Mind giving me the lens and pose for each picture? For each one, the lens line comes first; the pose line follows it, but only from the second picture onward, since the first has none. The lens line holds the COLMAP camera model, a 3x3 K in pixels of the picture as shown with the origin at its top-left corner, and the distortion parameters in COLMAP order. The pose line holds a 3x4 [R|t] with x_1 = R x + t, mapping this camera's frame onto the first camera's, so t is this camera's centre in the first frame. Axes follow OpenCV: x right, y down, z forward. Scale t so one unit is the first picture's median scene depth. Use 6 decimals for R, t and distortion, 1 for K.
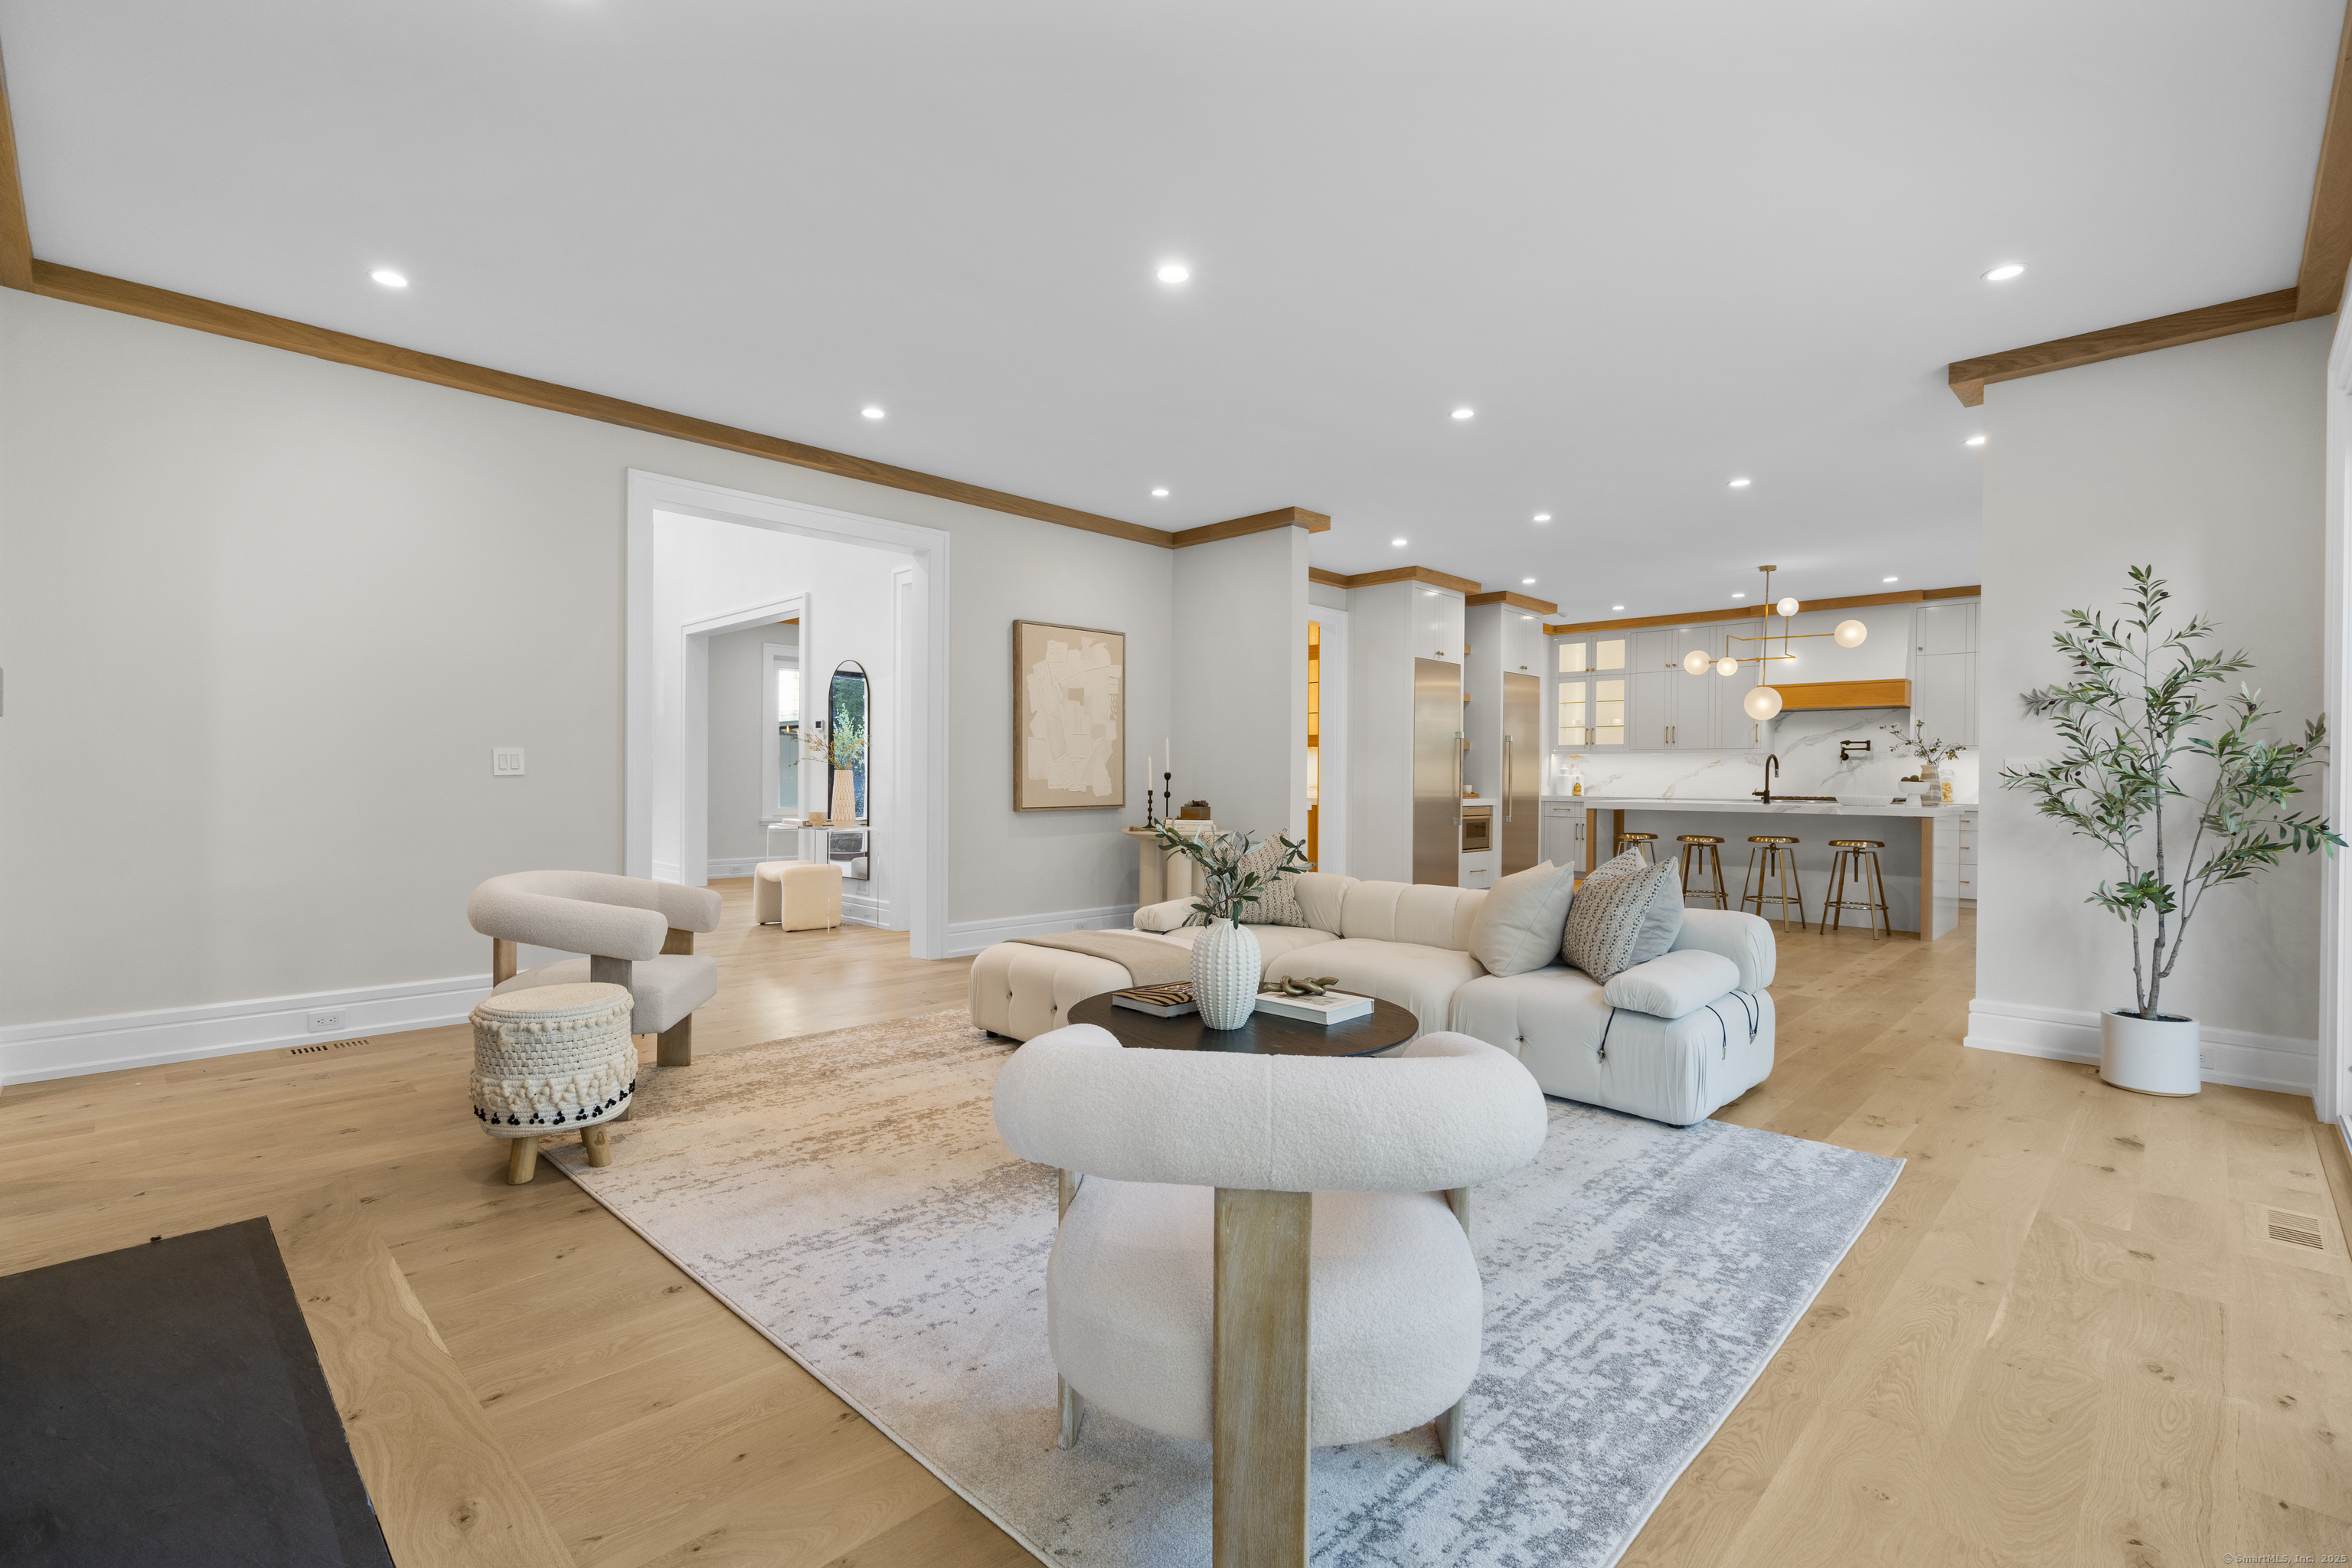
lens RADIAL K [[1053.5, 0, 1177.0], [0, 1053.5, 781.3], [0, 0, 1]] dist [-0.009554, 0.005835]
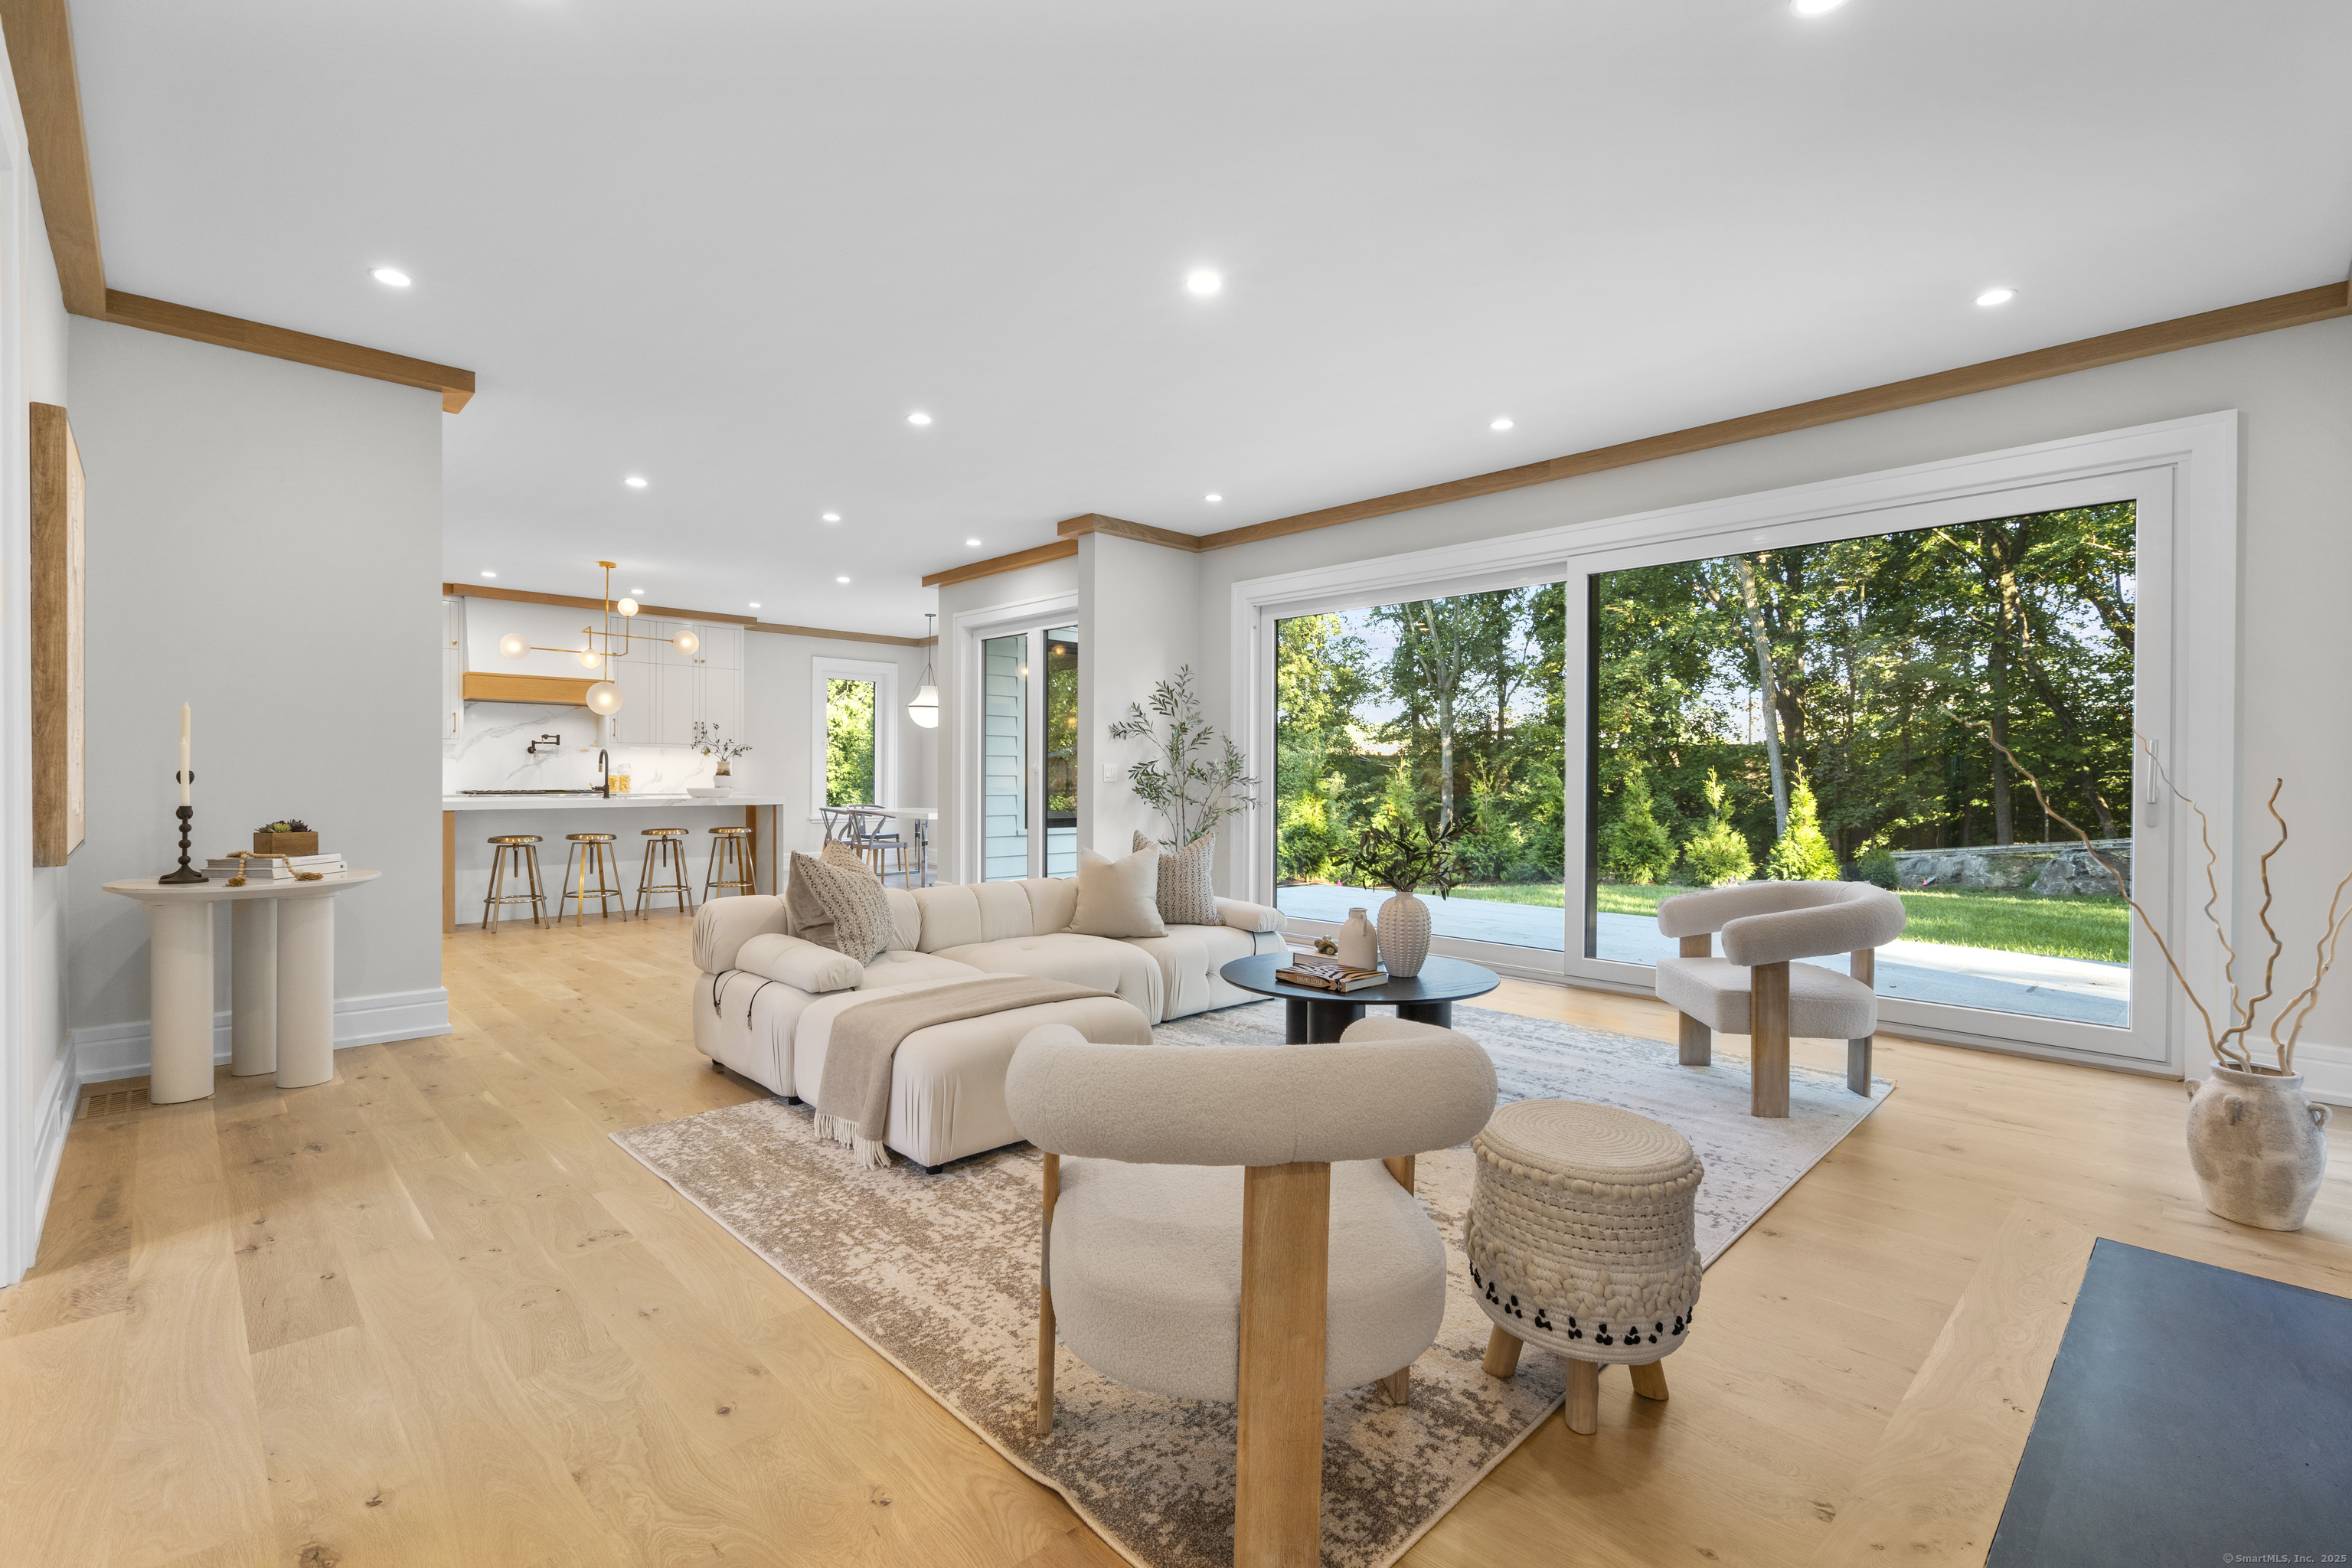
lens RADIAL K [[1053.5, 0, 1177.0], [0, 1053.5, 781.3], [0, 0, 1]] dist [-0.009554, 0.005835]
pose [[0.025477, -0.013396, 0.999586, -0.432498], [-0.000709, 0.999910, 0.013419, -0.008677], [-0.999675, -0.001051, 0.025465, 0.425816]]
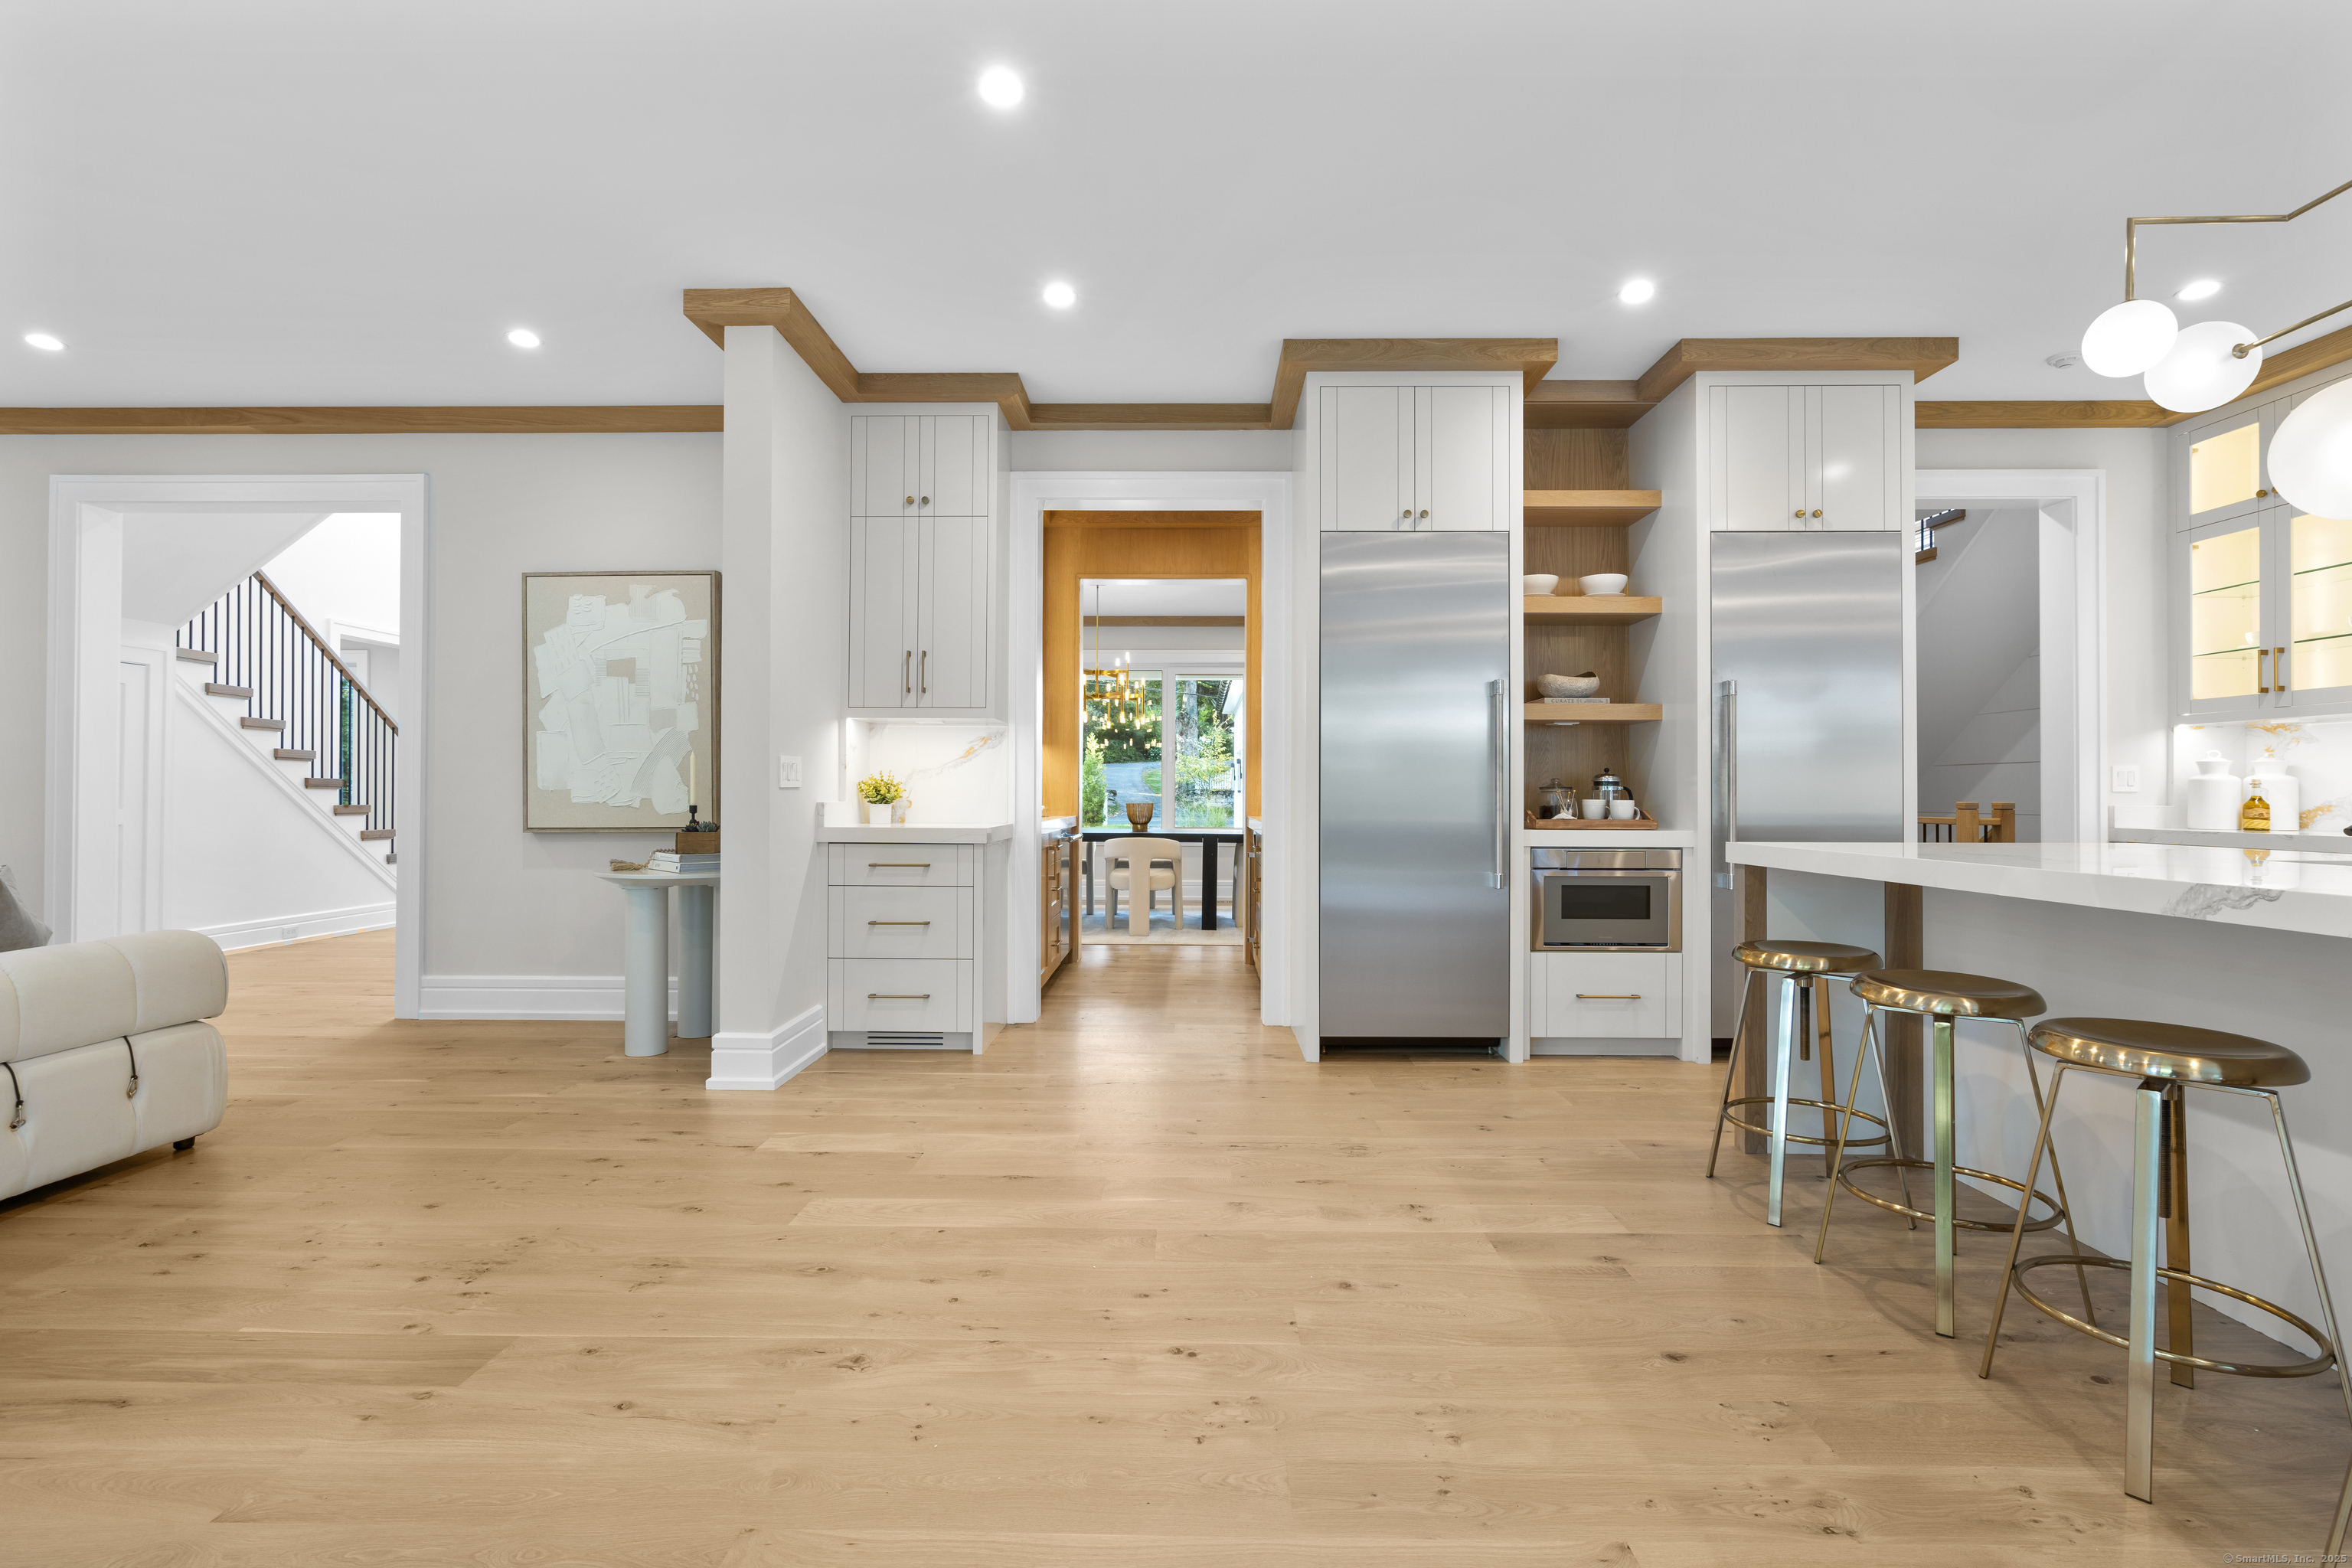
lens RADIAL K [[1053.5, 0, 1177.0], [0, 1053.5, 781.3], [0, 0, 1]] dist [-0.009554, 0.005835]
pose [[0.689023, -0.014643, -0.724591, 0.542593], [-0.000804, 0.999780, -0.020968, 0.006014], [0.724739, 0.015030, 0.688860, 0.642081]]
